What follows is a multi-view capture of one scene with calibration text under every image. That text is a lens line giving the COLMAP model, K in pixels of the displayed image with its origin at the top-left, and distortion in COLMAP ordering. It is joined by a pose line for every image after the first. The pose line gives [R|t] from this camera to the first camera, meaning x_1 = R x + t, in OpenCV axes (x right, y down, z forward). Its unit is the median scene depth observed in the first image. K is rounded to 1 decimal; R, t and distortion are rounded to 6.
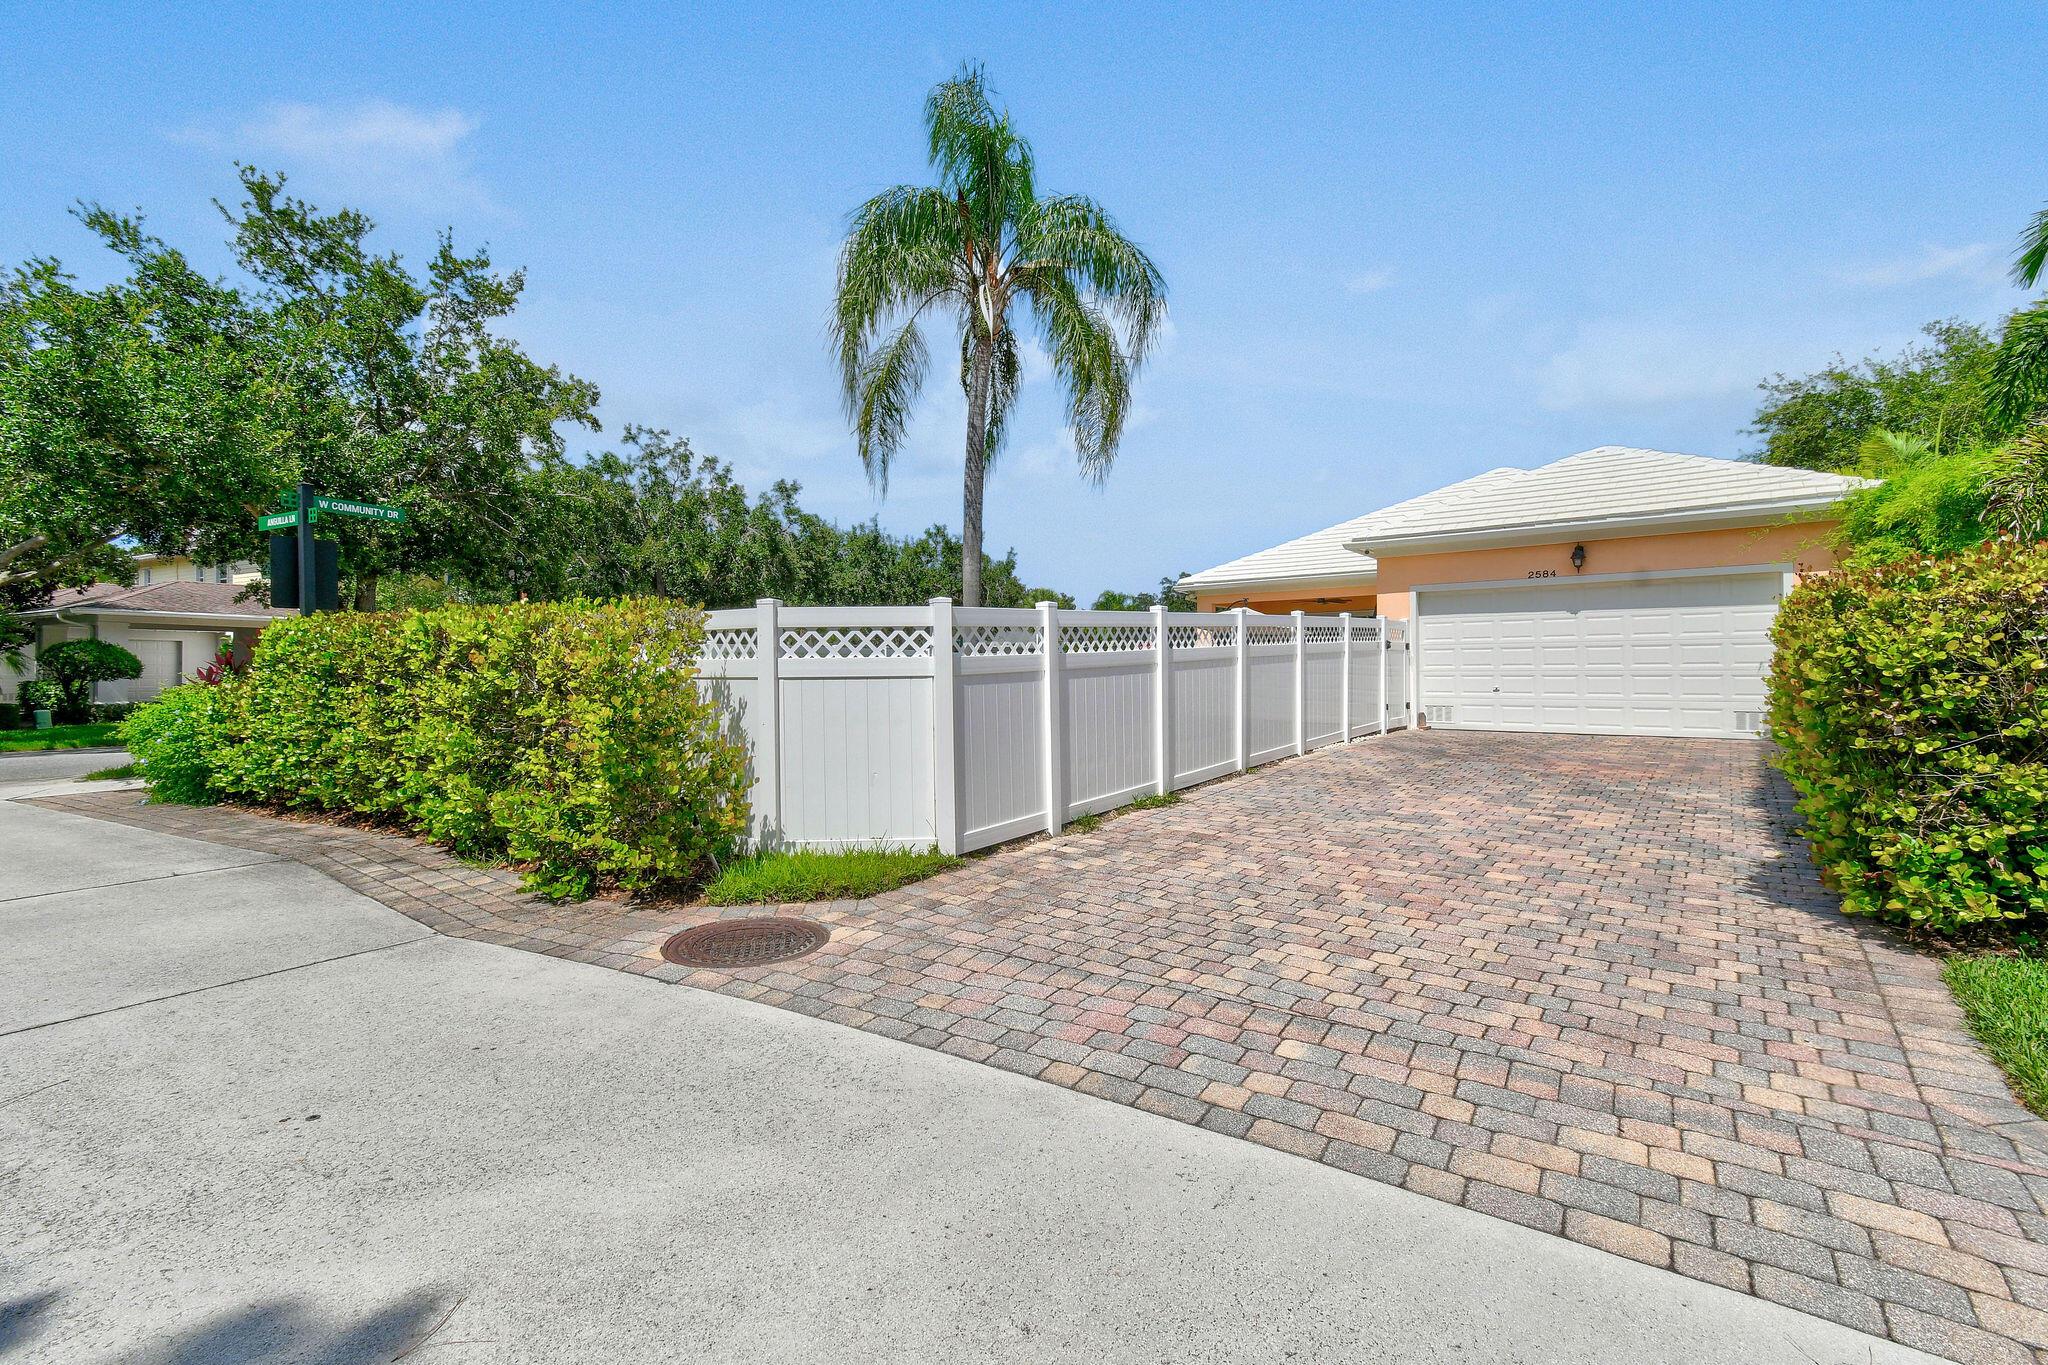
lens RADIAL K [[902.1, 0, 1023.2], [0, 902.1, 675.7], [0, 0, 1]] dist [0.003340, 0.000205]
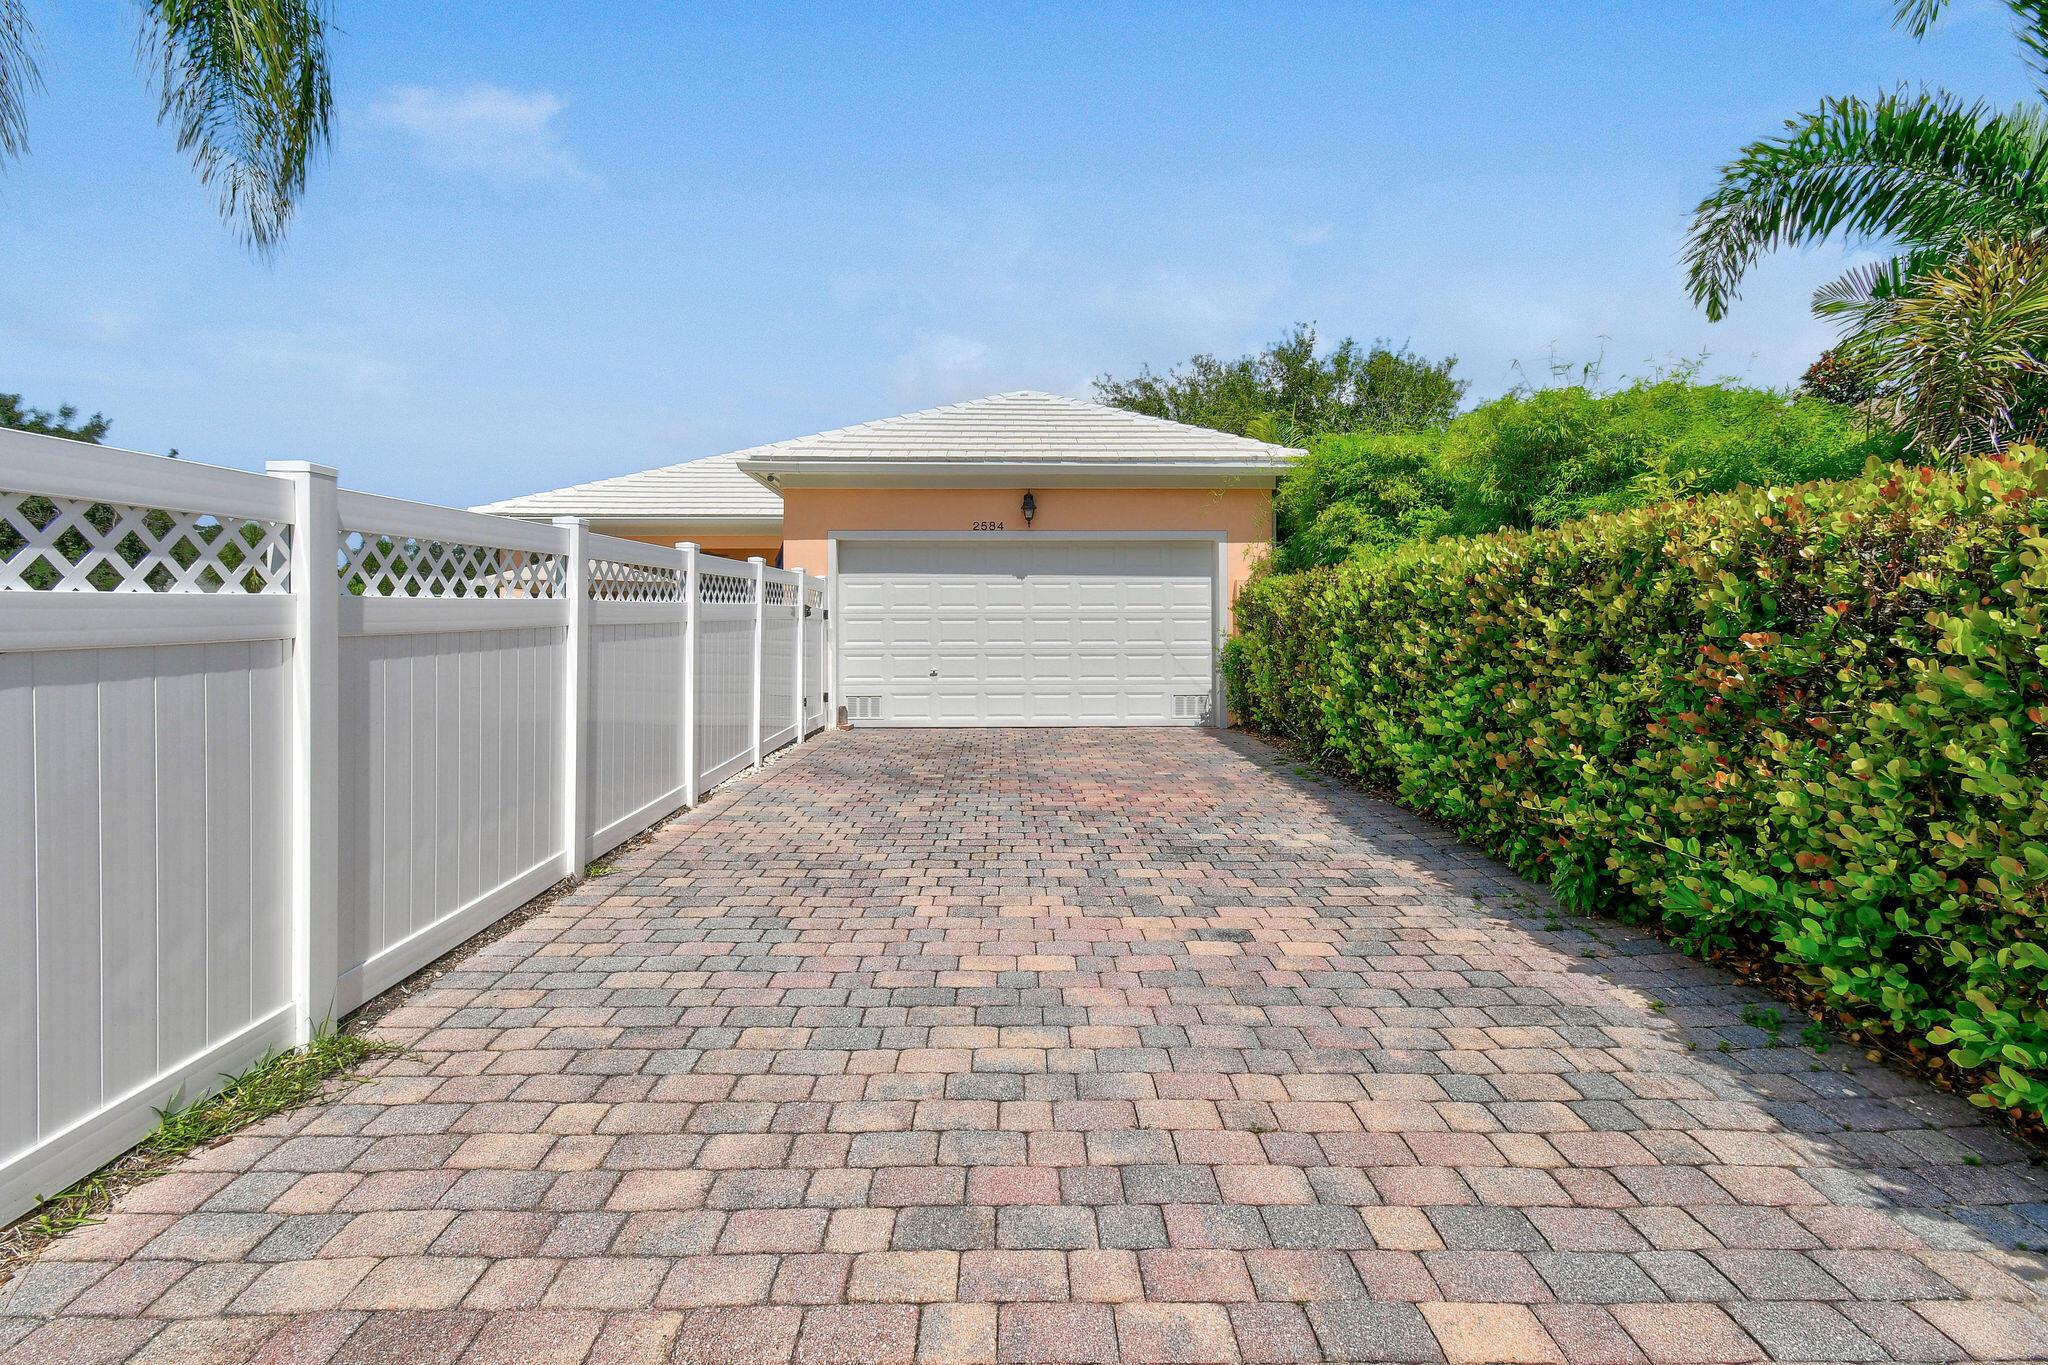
lens RADIAL K [[928.0, 0, 1010.2], [0, 928.0, 627.3], [0, 0, 1]] dist [0.002814, 0.000408]
pose [[0.782642, 0.012374, 0.622350, 0.089655], [0.001909, 0.999750, -0.022278, -0.006355], [-0.622470, 0.018624, 0.782422, 0.365372]]
